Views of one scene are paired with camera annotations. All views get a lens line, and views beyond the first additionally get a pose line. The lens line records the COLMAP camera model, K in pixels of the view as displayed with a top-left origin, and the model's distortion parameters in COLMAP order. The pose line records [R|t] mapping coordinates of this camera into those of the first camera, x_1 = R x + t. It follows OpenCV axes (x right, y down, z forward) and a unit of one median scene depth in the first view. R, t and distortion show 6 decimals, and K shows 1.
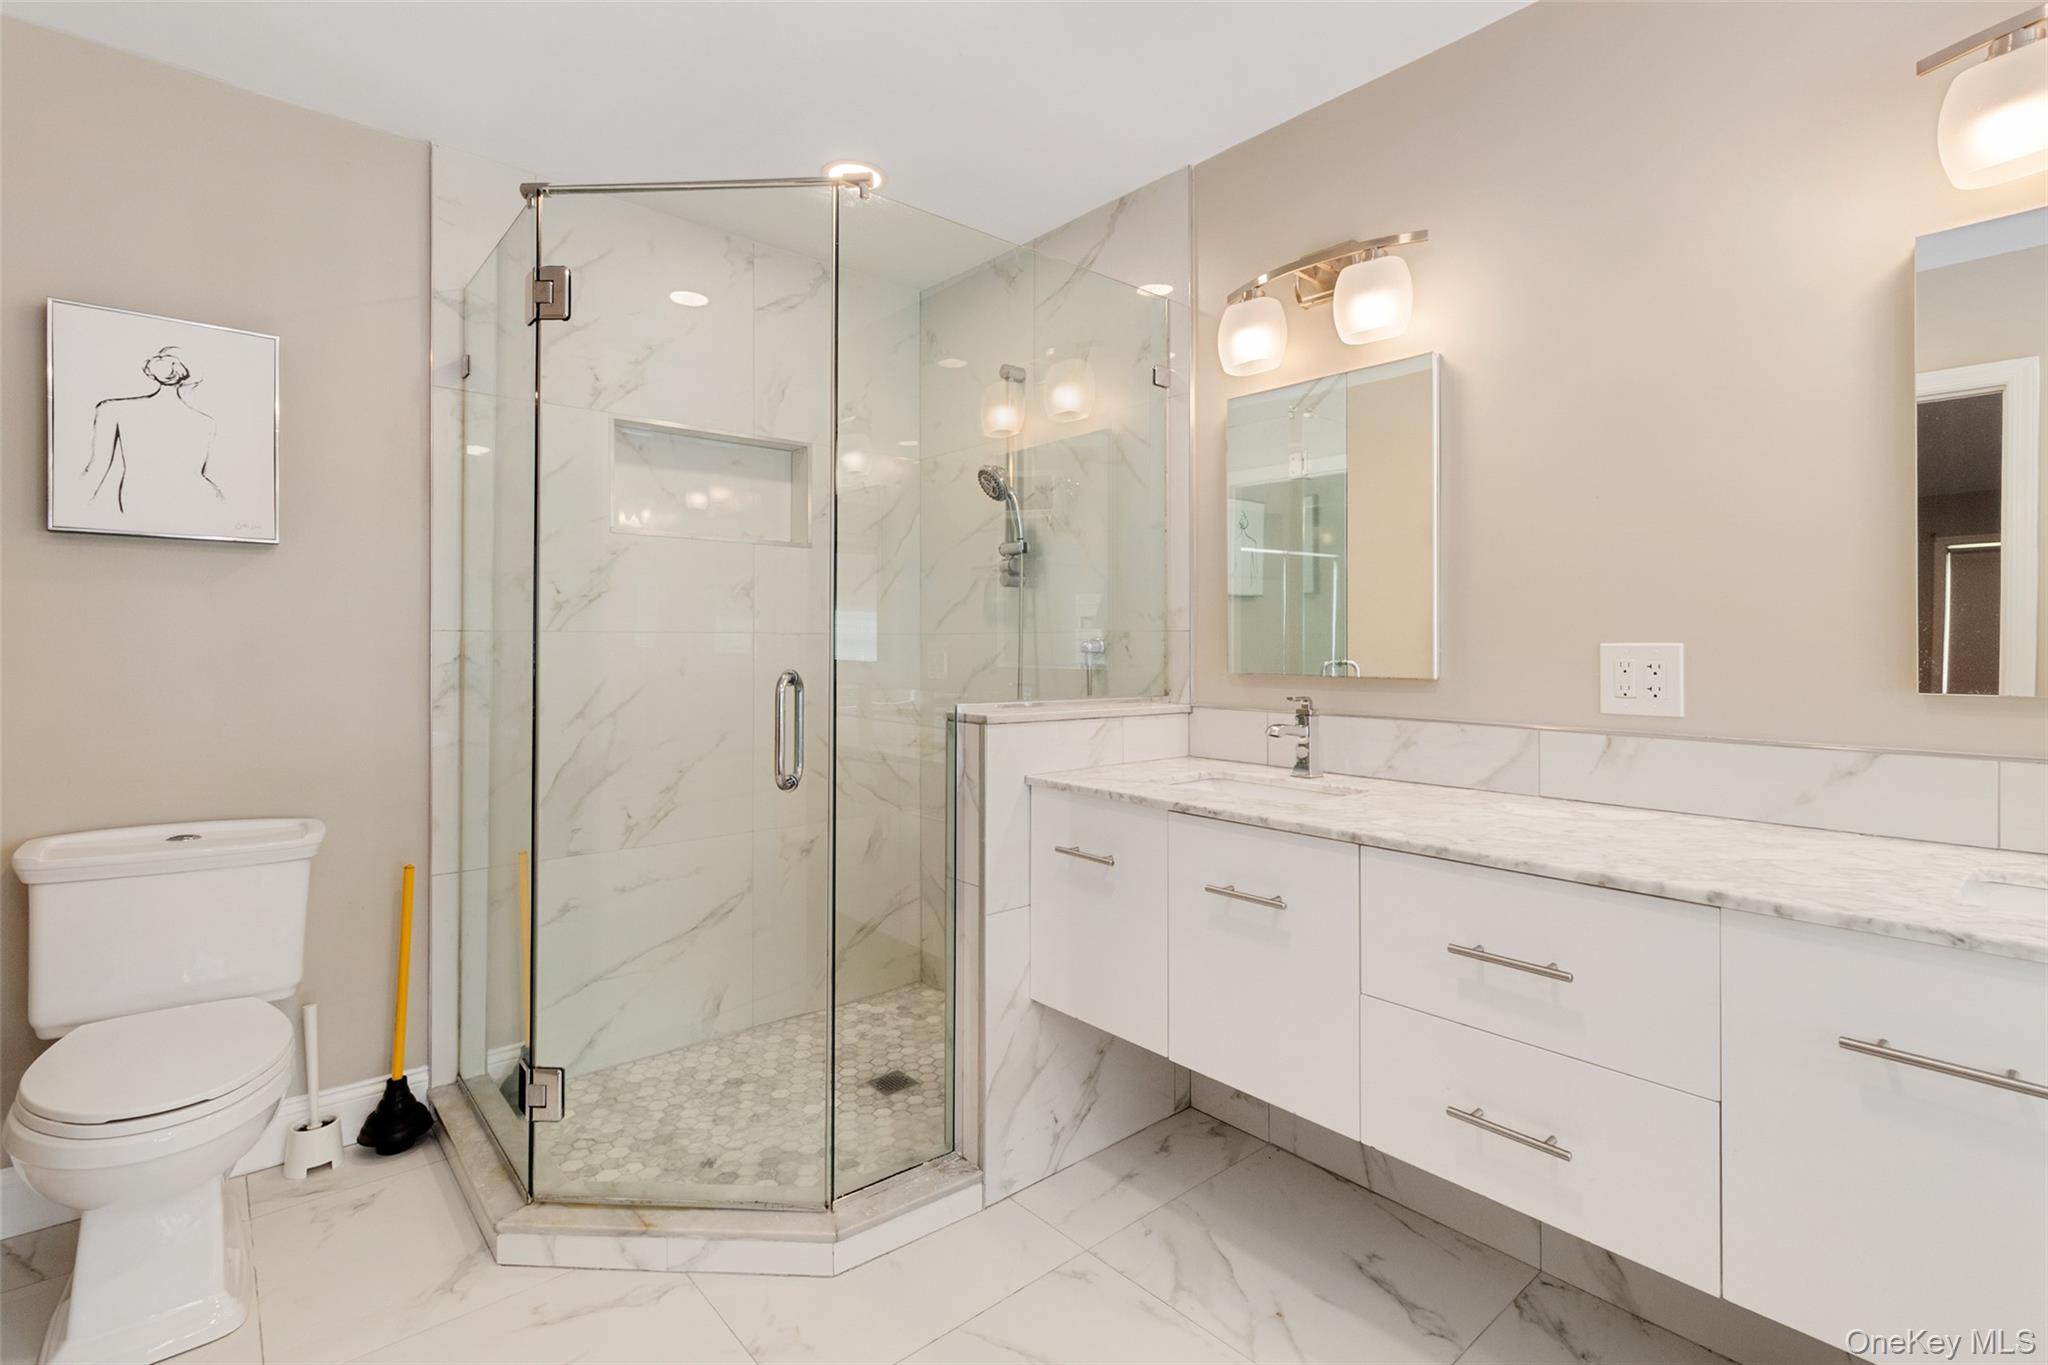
lens RADIAL K [[953.7, 0, 1025.2], [0, 953.7, 641.5], [0, 0, 1]] dist [0.004086, 0.000298]
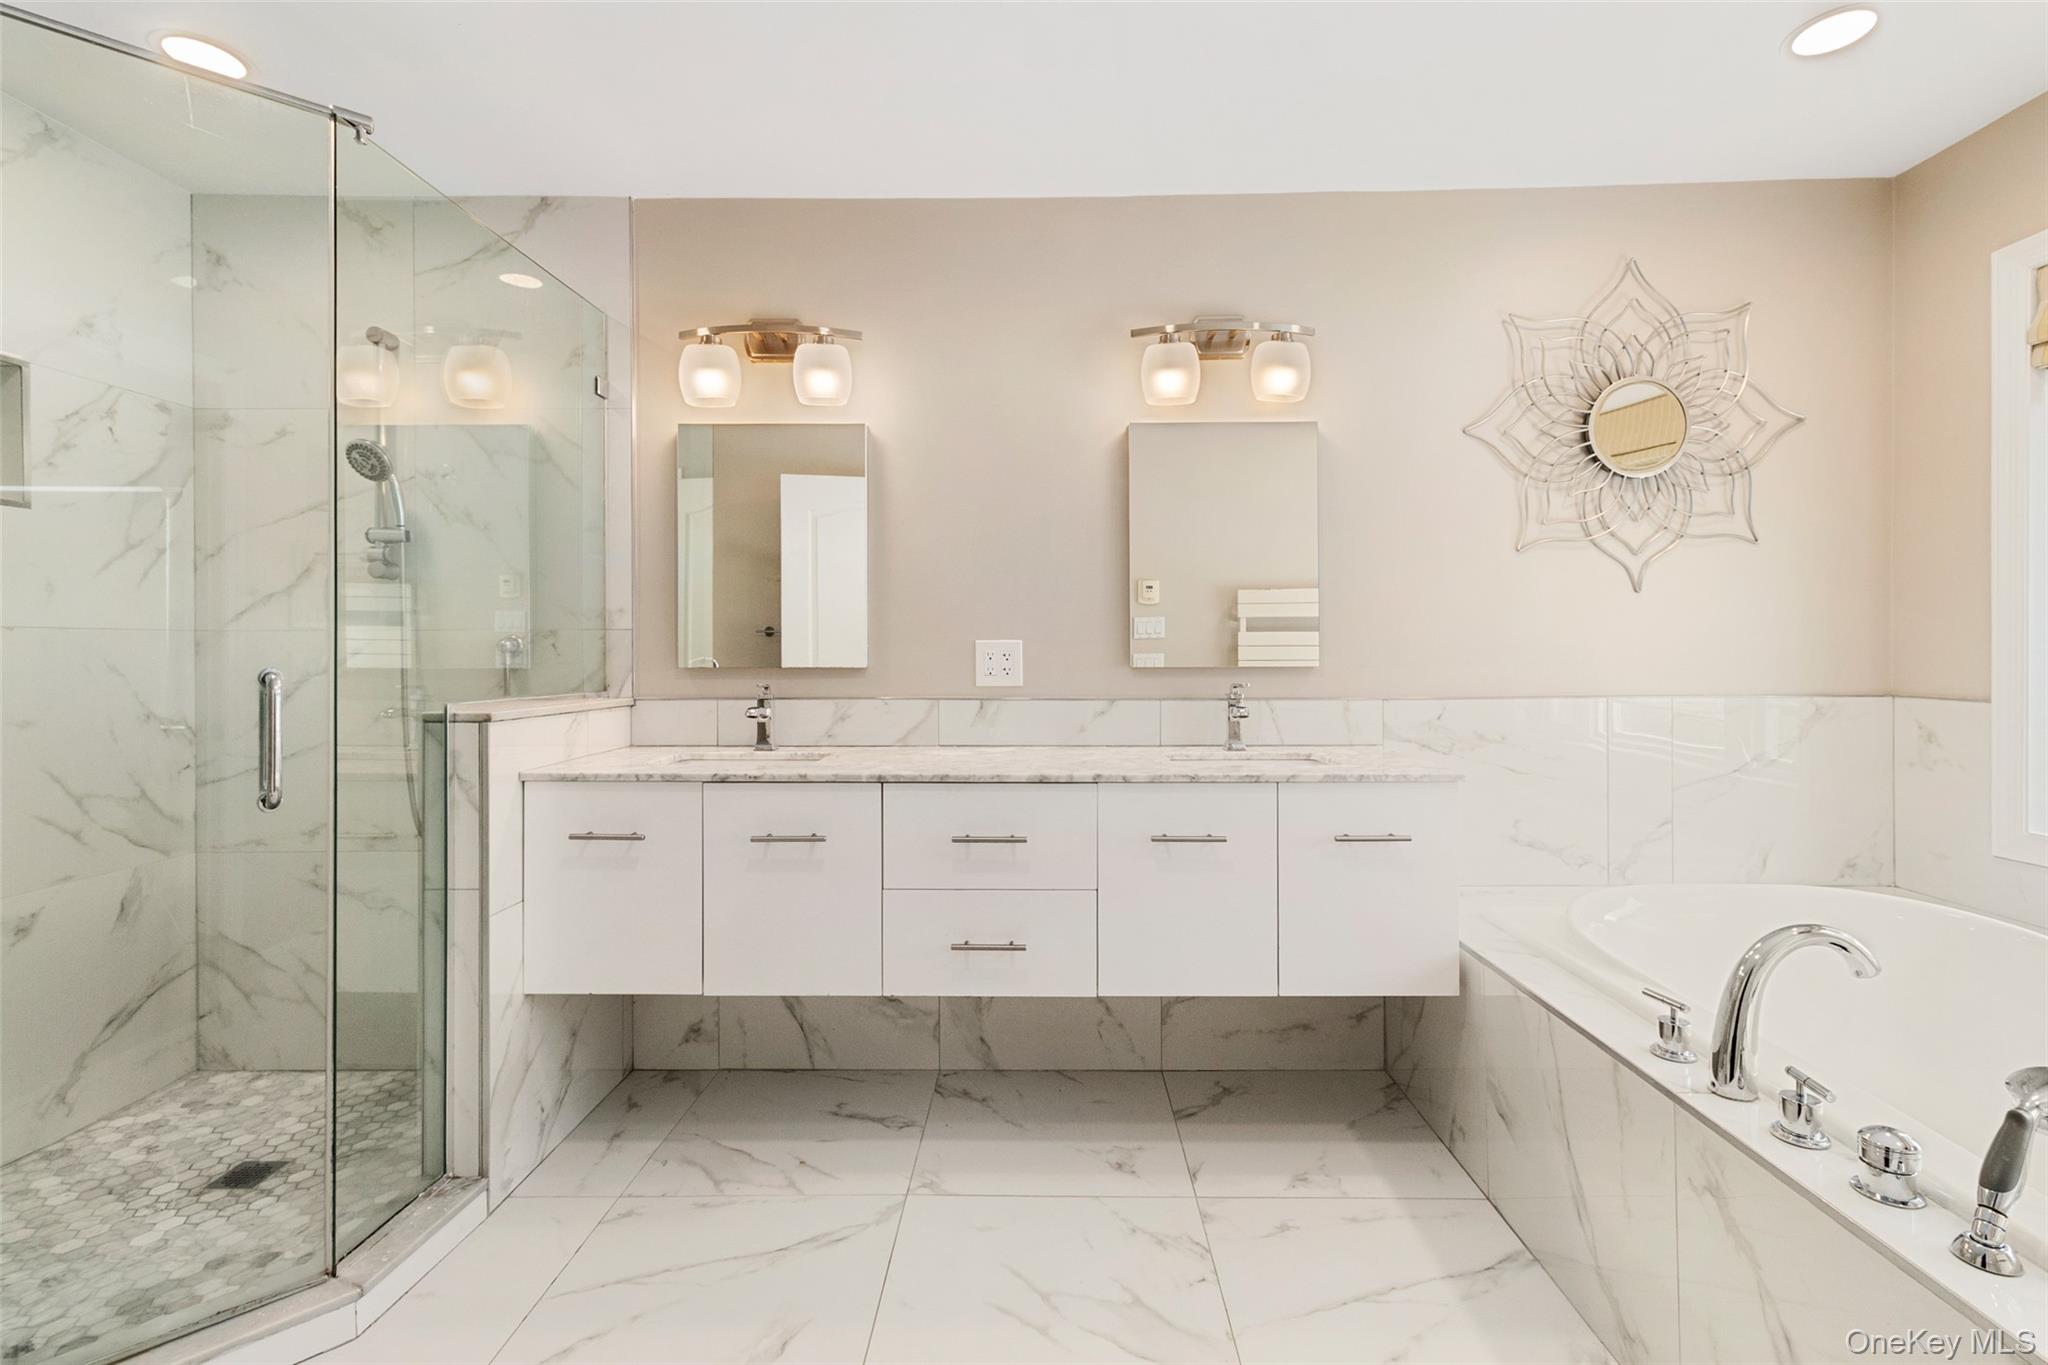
lens RADIAL K [[969.8, 0, 1026.7], [0, 969.8, 649.0], [0, 0, 1]] dist [-0.002429, -0.000416]
pose [[0.665831, -0.002613, 0.746098, -0.401518], [0.000580, 0.999995, 0.002984, 0.008928], [-0.746103, -0.001554, 0.665829, -0.071178]]
